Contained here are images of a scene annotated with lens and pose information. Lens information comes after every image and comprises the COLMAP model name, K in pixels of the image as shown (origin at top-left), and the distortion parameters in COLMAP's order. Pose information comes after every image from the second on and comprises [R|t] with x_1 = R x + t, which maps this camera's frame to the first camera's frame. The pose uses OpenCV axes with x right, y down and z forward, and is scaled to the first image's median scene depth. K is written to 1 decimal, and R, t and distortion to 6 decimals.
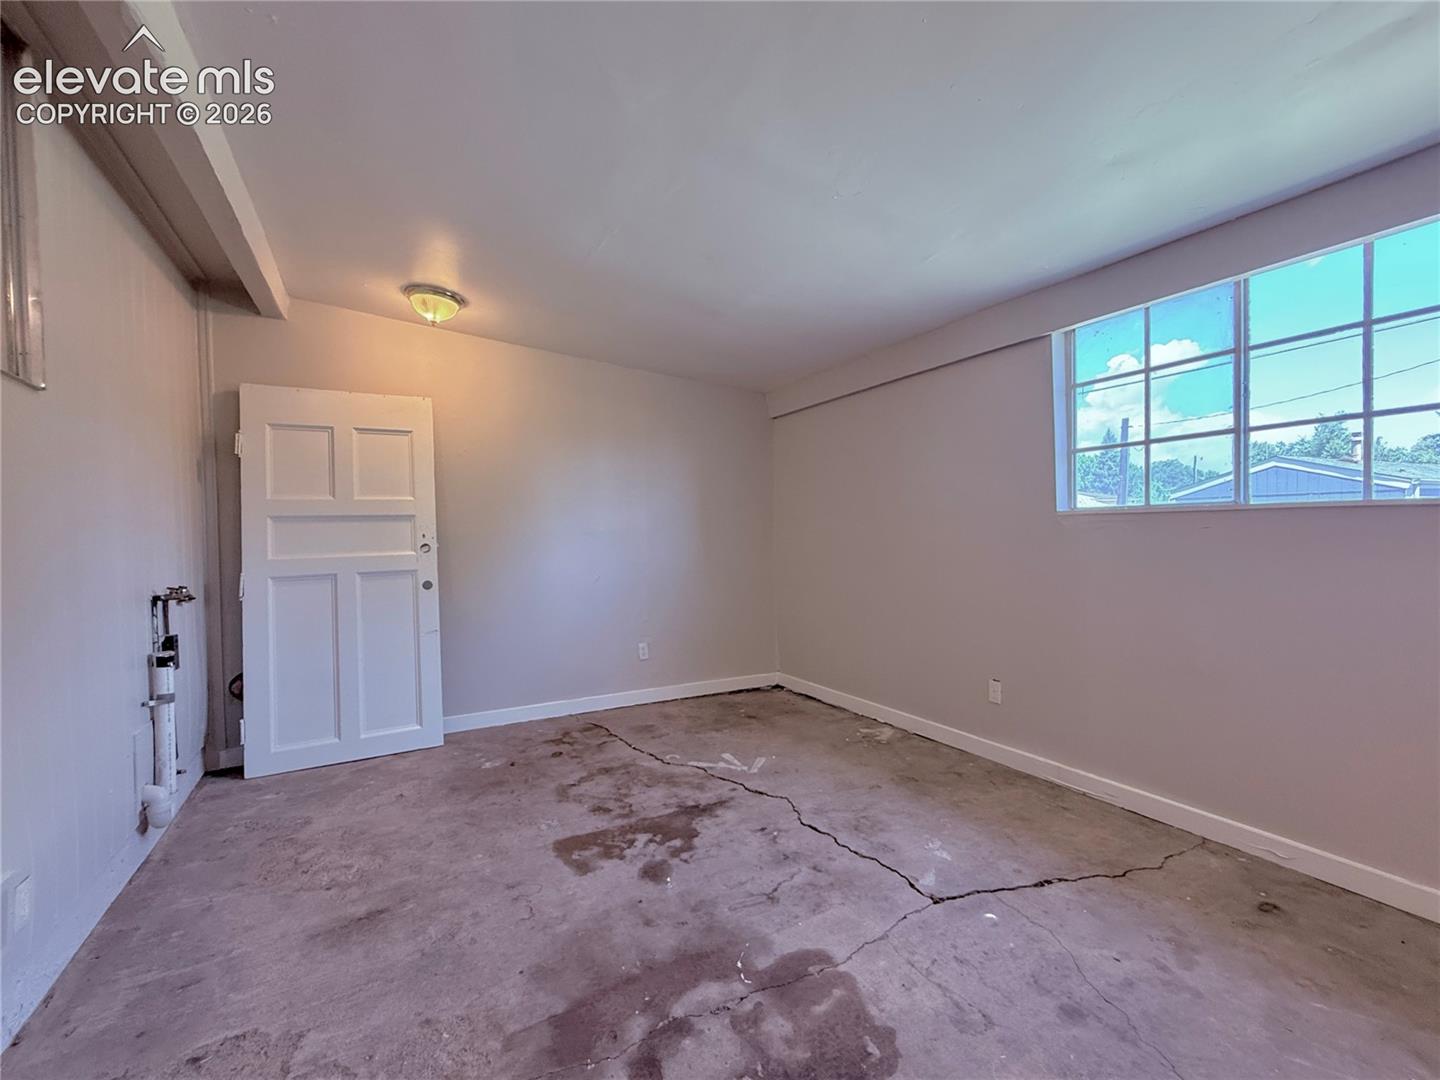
lens RADIAL K [[567.2, 0, 711.5], [0, 567.2, 539.9], [0, 0, 1]] dist [-0.000803, 0.000145]
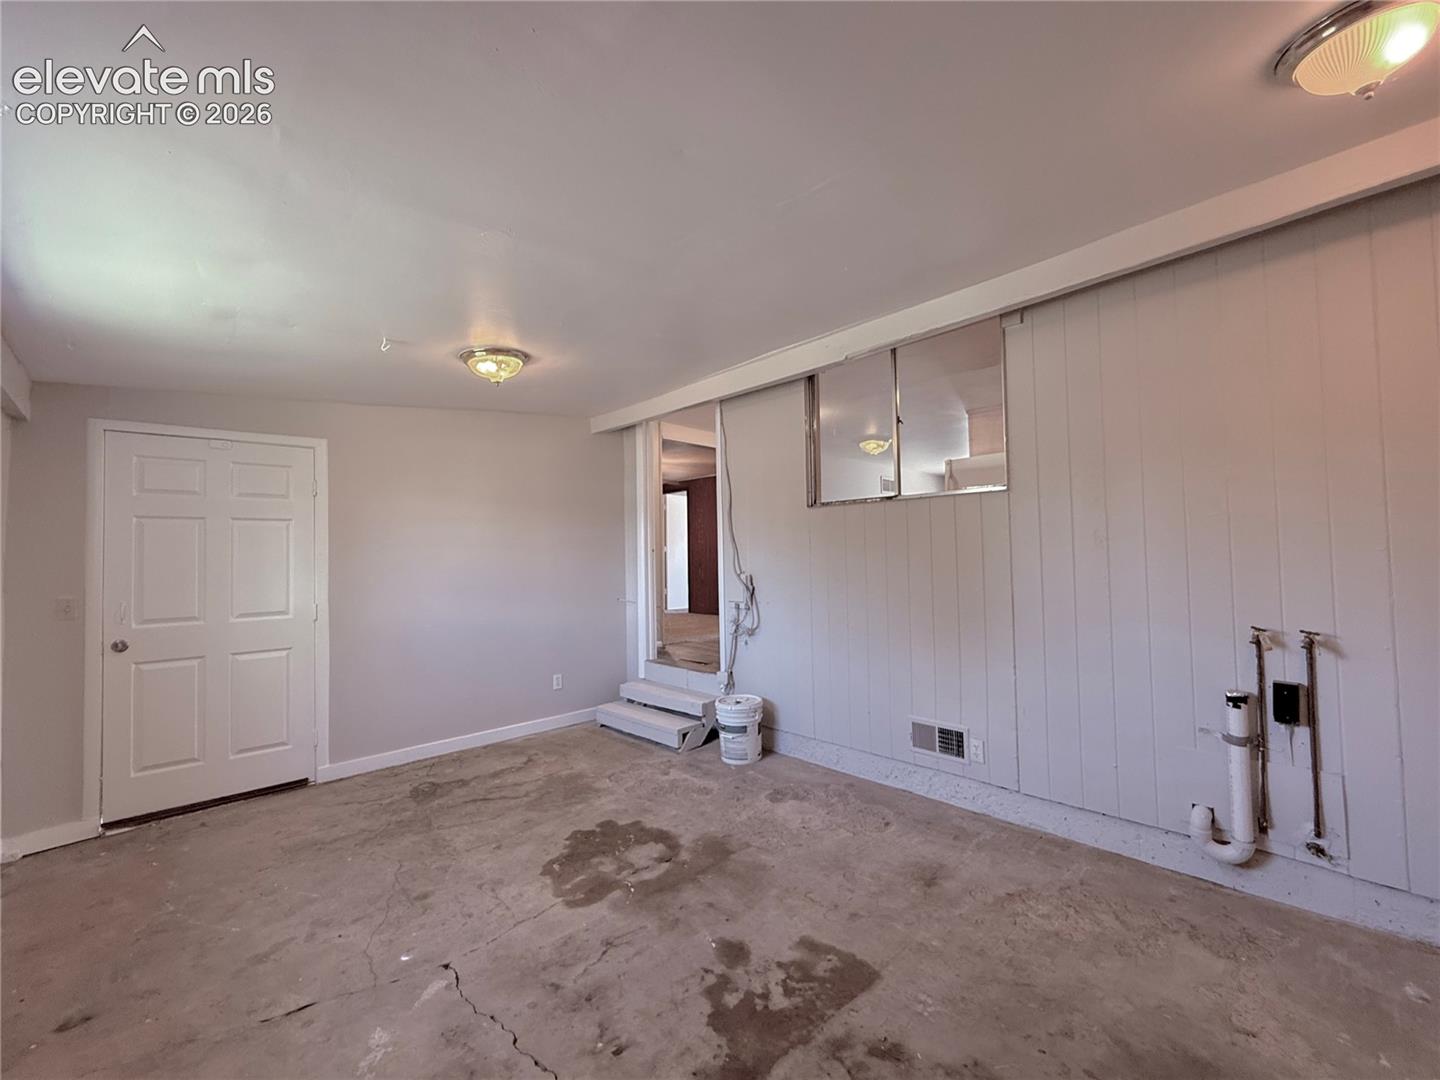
lens RADIAL K [[567.2, 0, 711.5], [0, 567.2, 539.9], [0, 0, 1]] dist [-0.000803, 0.000145]
pose [[-0.964096, 0.031644, -0.263660, 0.168840], [0.036444, 0.999247, -0.013332, -0.093387], [0.263040, -0.022462, -0.964523, 2.003559]]
